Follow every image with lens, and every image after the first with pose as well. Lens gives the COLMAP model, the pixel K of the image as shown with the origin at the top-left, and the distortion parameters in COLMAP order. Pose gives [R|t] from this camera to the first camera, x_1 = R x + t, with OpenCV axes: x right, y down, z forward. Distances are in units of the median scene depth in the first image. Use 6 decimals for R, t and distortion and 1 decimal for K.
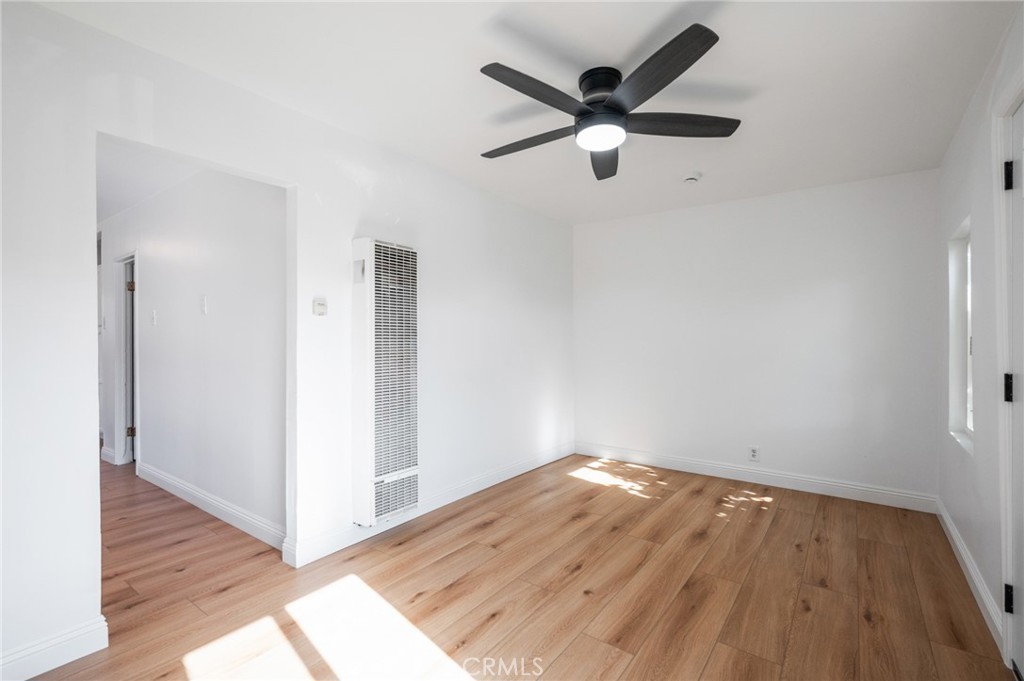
lens RADIAL K [[469.9, 0, 513.7], [0, 469.9, 338.5], [0, 0, 1]] dist [0.001337, -0.000208]
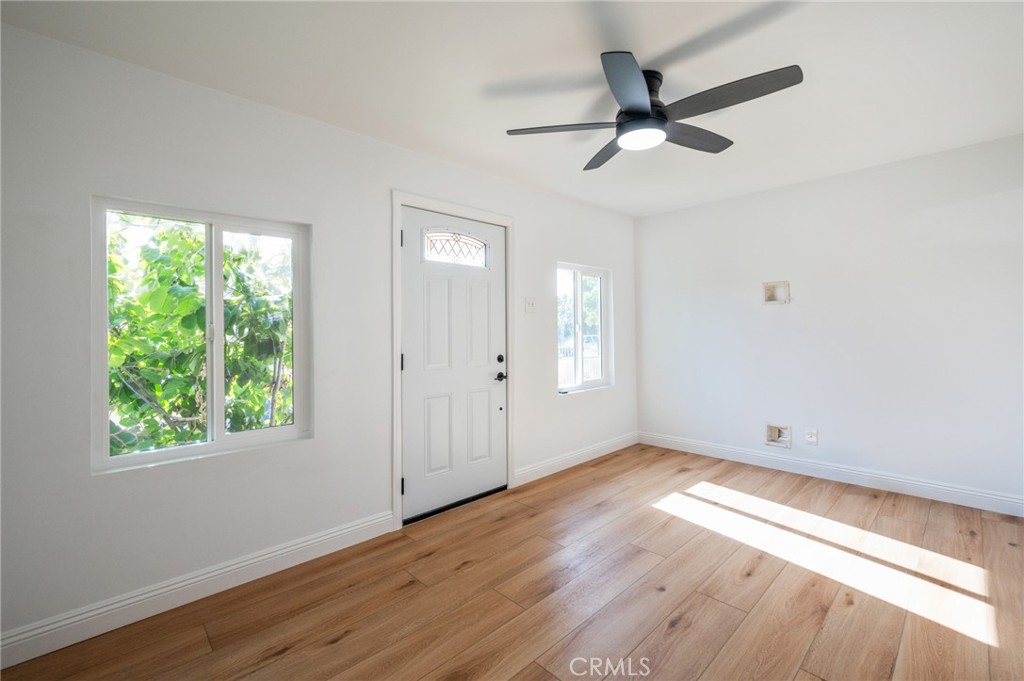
lens RADIAL K [[437.5, 0, 504.4], [0, 437.5, 336.6], [0, 0, 1]] dist [0.001958, 0.000367]
pose [[-0.980988, 0.010369, 0.193793, 0.306210], [0.012288, 0.999887, 0.008701, -0.000881], [-0.193680, 0.010917, -0.981004, 2.022556]]
